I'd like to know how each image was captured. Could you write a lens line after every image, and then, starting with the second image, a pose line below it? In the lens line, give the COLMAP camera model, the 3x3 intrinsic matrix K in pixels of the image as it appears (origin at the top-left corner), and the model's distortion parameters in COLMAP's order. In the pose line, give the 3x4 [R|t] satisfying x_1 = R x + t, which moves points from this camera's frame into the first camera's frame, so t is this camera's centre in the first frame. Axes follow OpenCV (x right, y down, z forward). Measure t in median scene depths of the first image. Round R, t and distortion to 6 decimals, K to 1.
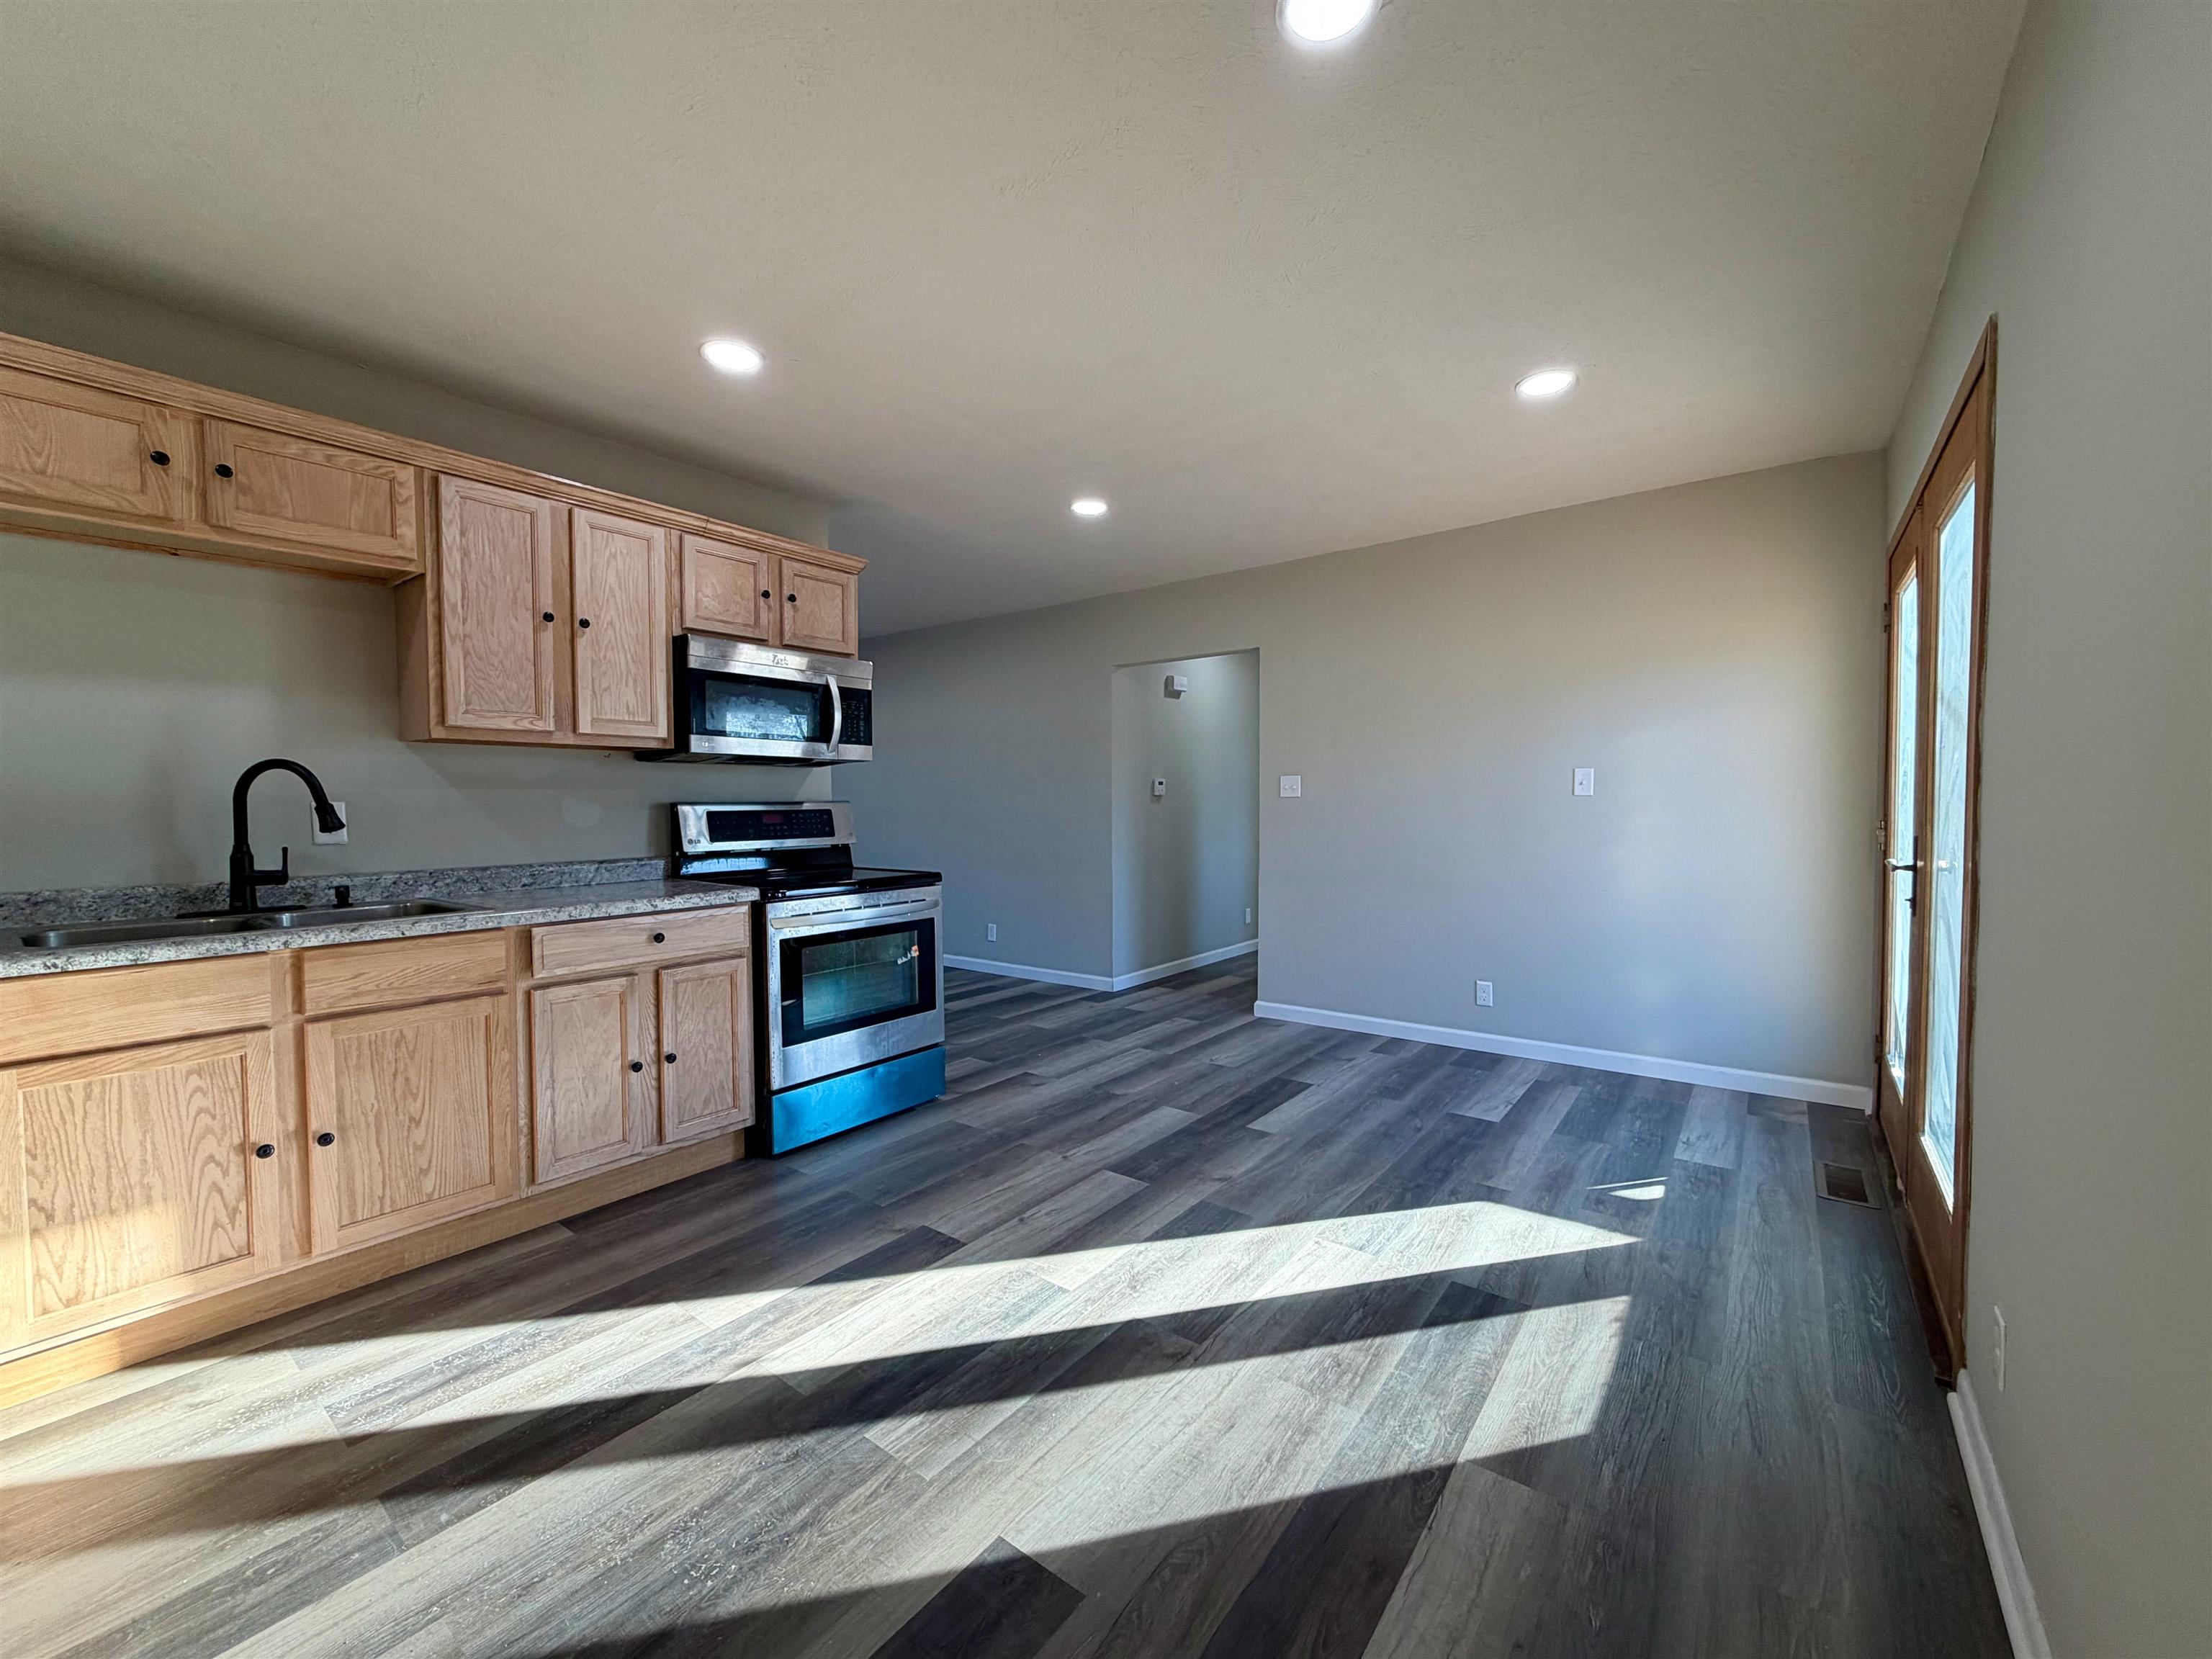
lens RADIAL K [[879.8, 0, 1098.4], [0, 879.8, 831.0], [0, 0, 1]] dist [-0.003459, 0.001759]
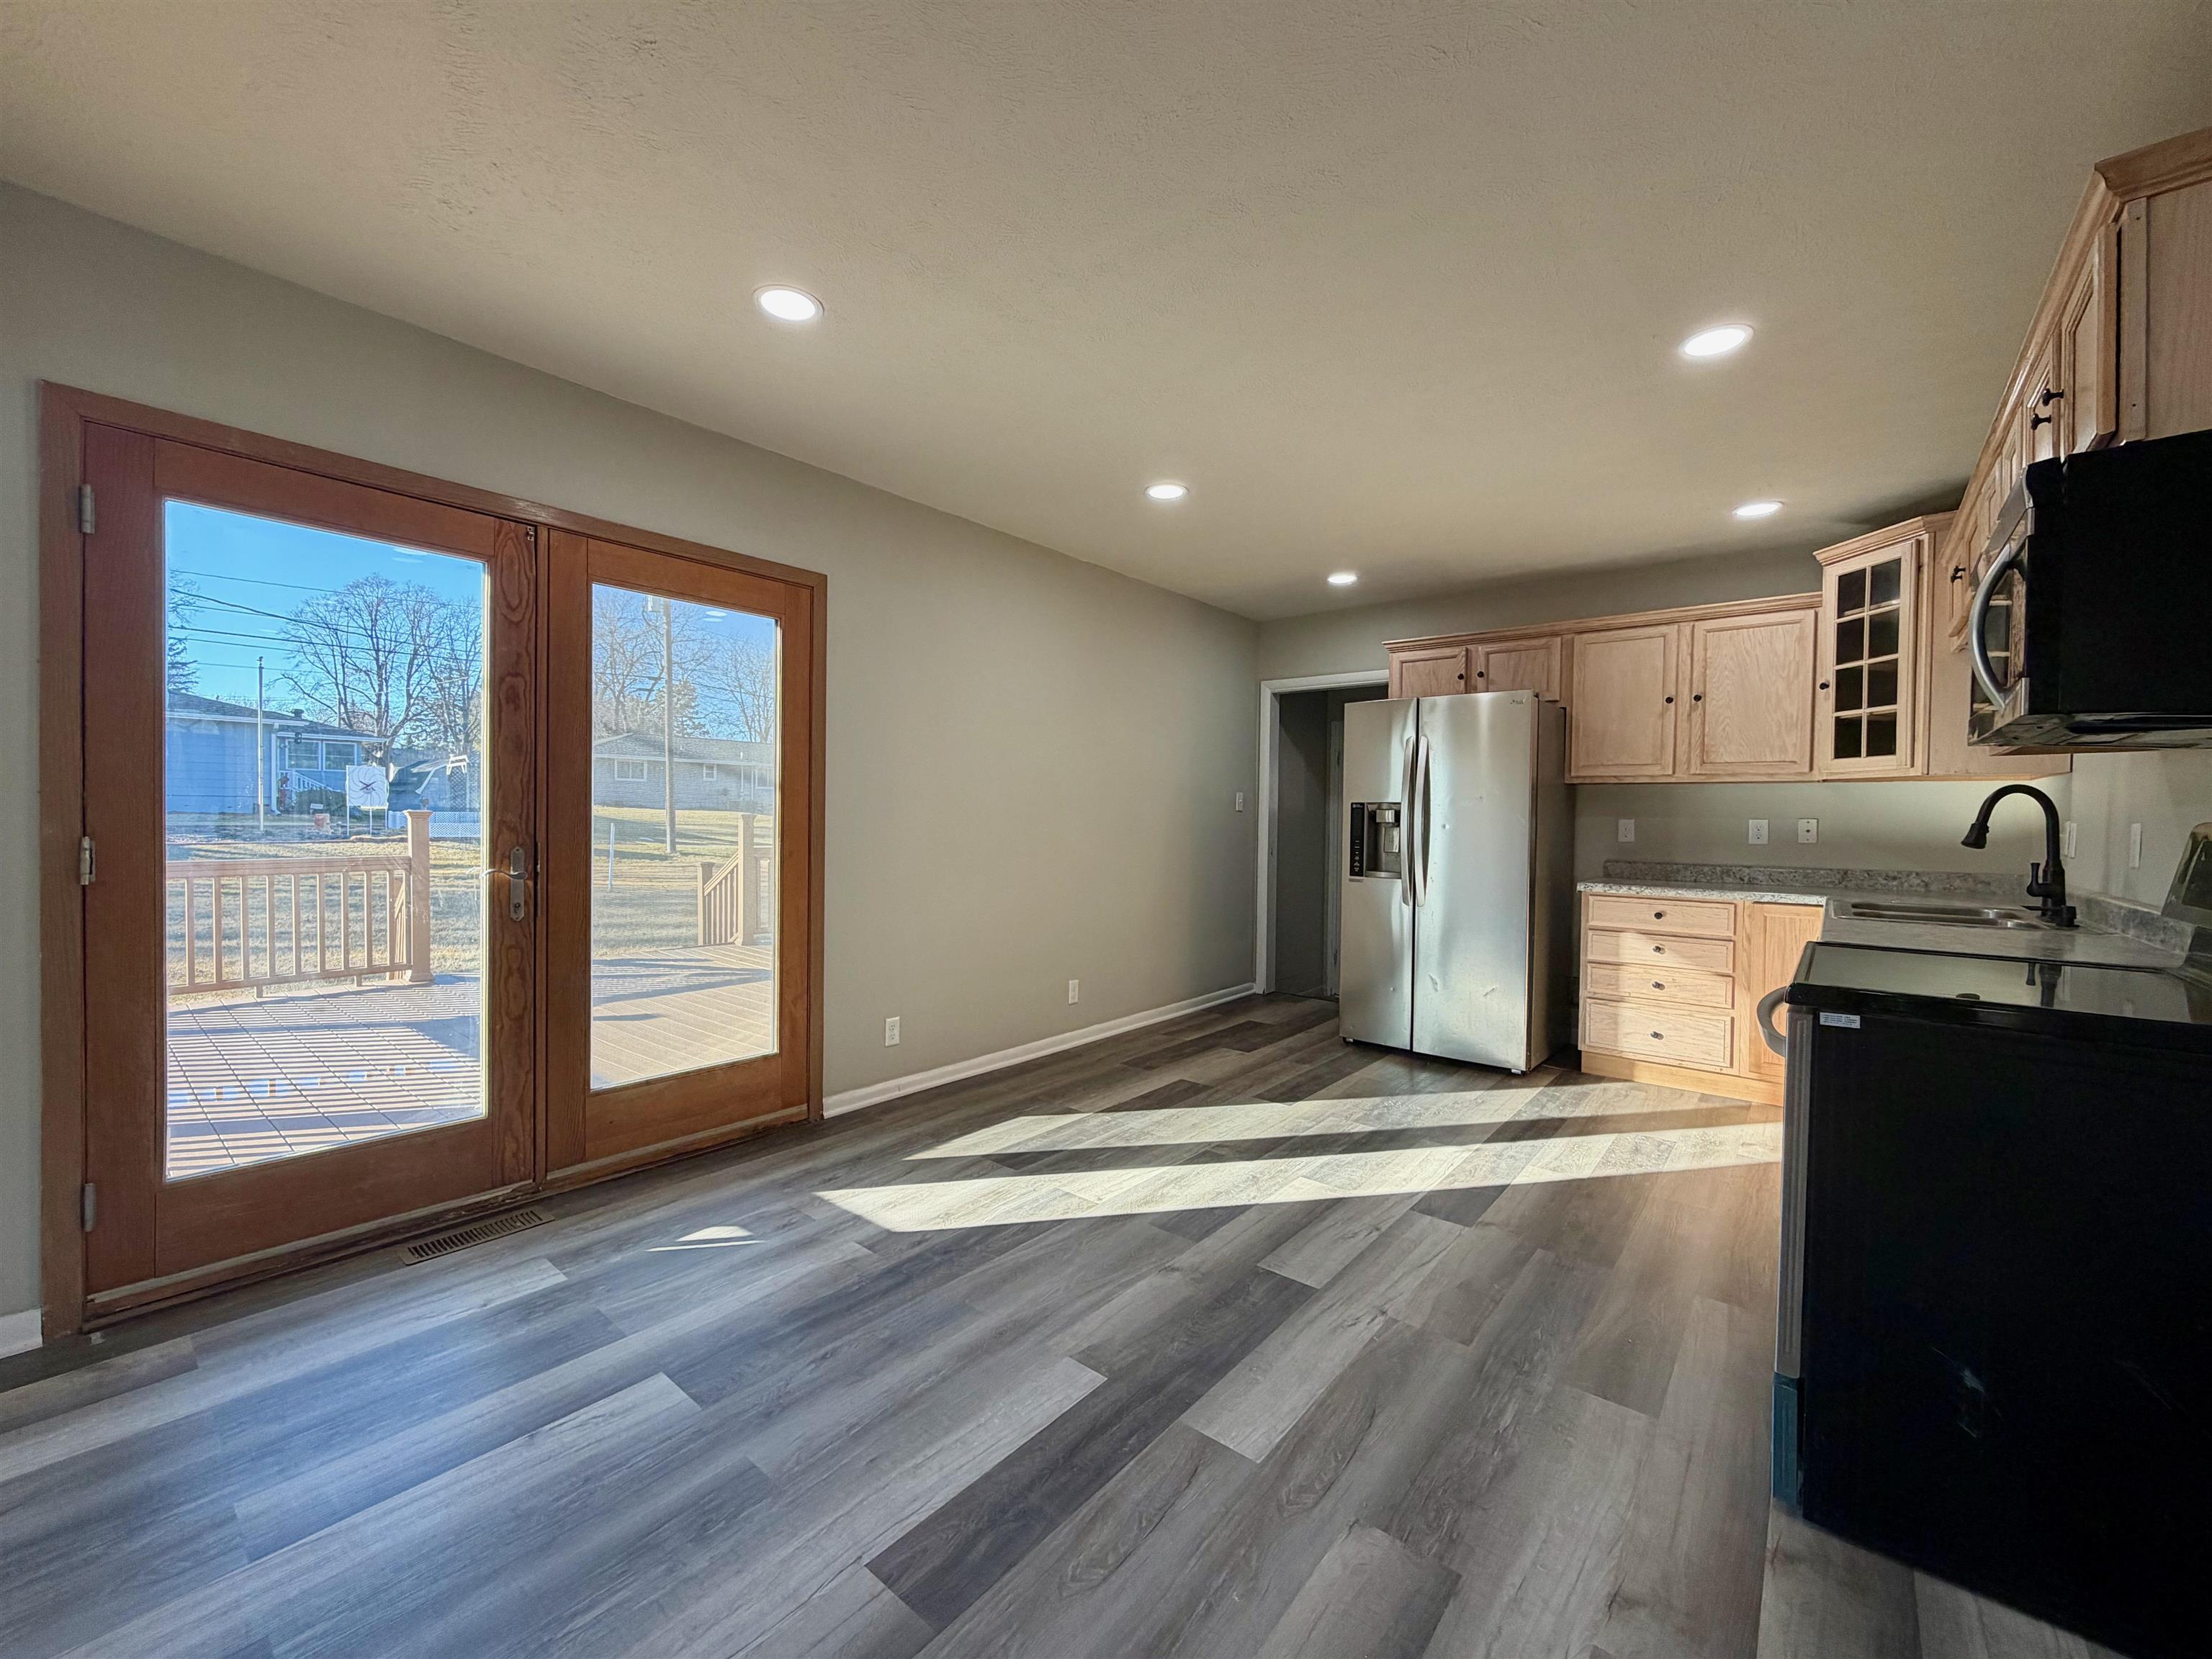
lens RADIAL K [[879.8, 0, 1099.4], [0, 879.8, 832.3], [0, 0, 1]] dist [-0.003459, 0.001759]
pose [[-0.999289, -0.008327, 0.036784, 0.167747], [-0.006449, 0.998685, 0.050868, -0.053815], [-0.037159, 0.050594, -0.998028, 1.677299]]
